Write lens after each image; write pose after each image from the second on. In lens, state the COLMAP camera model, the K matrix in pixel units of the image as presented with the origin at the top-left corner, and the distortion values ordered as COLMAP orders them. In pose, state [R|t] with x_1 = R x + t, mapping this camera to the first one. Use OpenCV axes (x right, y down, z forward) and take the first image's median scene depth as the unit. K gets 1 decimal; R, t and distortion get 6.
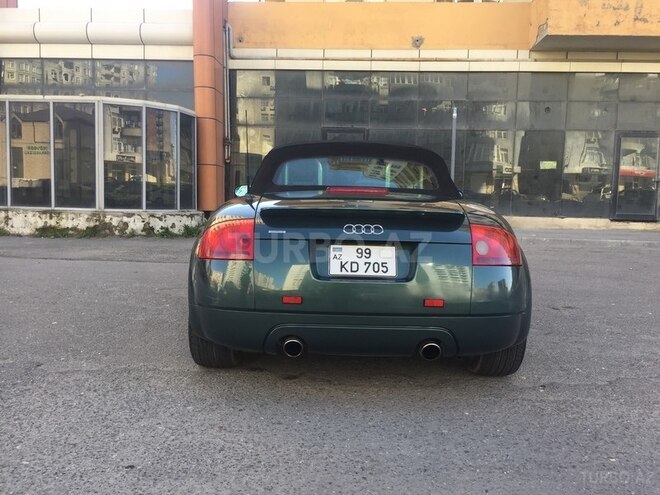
lens RADIAL K [[588.1, 0, 330.0], [0, 588.1, 247.5], [0, 0, 1]] dist [0.092328, -0.149430]
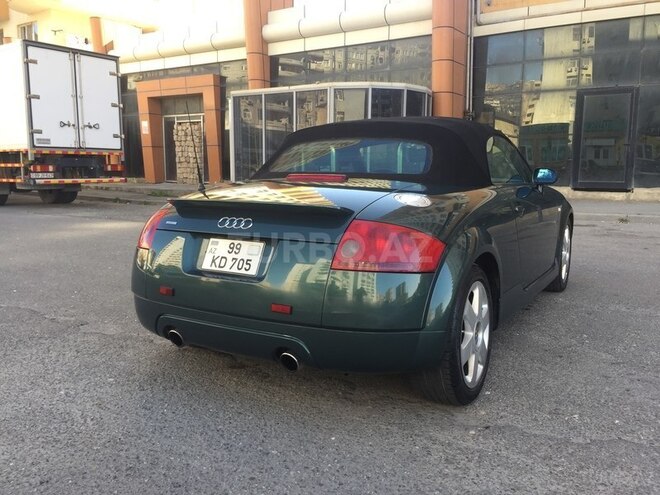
lens RADIAL K [[588.1, 0, 330.0], [0, 588.1, 247.5], [0, 0, 1]] dist [0.092328, -0.149430]
pose [[0.852408, 0.050478, -0.520435, 0.615656], [-0.026485, 0.998220, 0.053440, -0.041838], [0.522206, -0.031769, 0.852228, 0.249892]]
